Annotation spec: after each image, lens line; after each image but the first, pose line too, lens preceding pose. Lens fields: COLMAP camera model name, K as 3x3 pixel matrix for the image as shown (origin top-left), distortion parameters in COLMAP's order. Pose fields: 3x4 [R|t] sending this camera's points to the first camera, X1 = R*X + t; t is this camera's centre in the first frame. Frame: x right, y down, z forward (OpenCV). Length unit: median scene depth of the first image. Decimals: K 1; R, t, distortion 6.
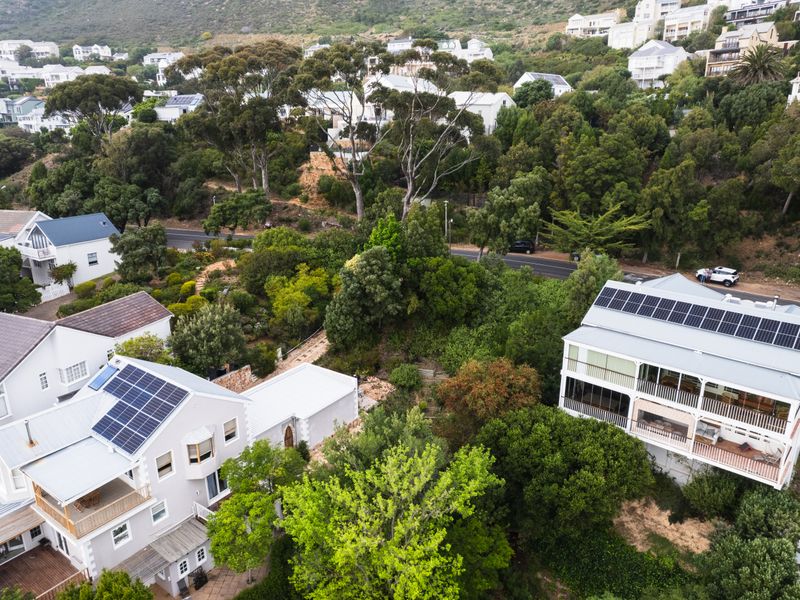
lens RADIAL K [[575.9, 0, 403.3], [0, 575.9, 300.4], [0, 0, 1]] dist [-0.072411, 0.061819]
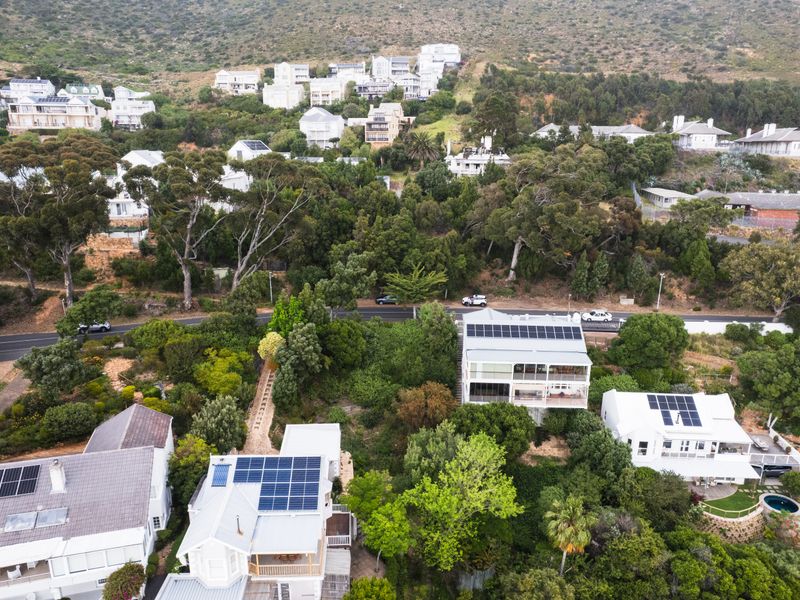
lens RADIAL K [[575.9, 0, 403.8], [0, 575.9, 297.7], [0, 0, 1]] dist [-0.072411, 0.061819]
pose [[0.779330, -0.156097, 0.606859, -0.845433], [0.180879, 0.983289, 0.020637, -0.179839], [-0.599939, 0.093685, 0.794541, -0.226521]]
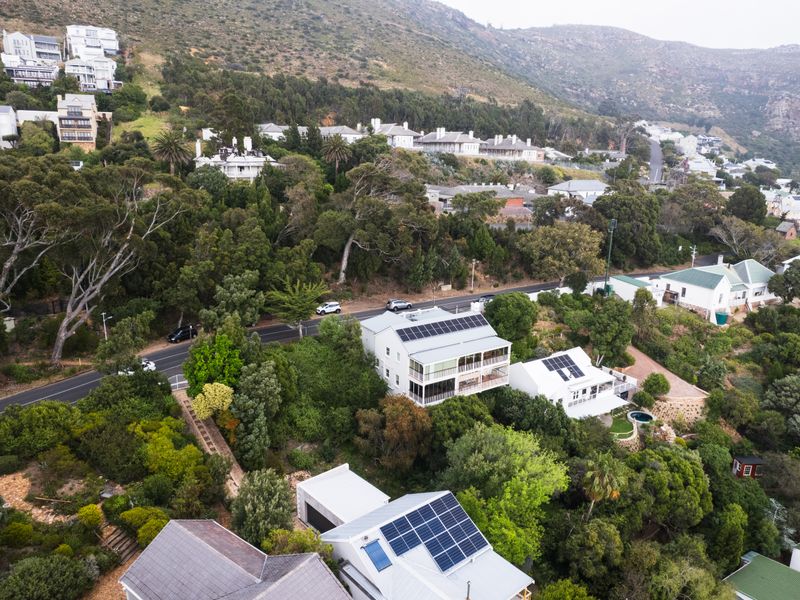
lens RADIAL K [[575.9, 0, 399.6], [0, 575.9, 301.4], [0, 0, 1]] dist [-0.072411, 0.061819]
pose [[0.240310, -0.246705, 0.938822, -1.260955], [0.273590, 0.945168, 0.178342, -0.423608], [-0.931343, 0.213995, 0.294629, 0.536868]]
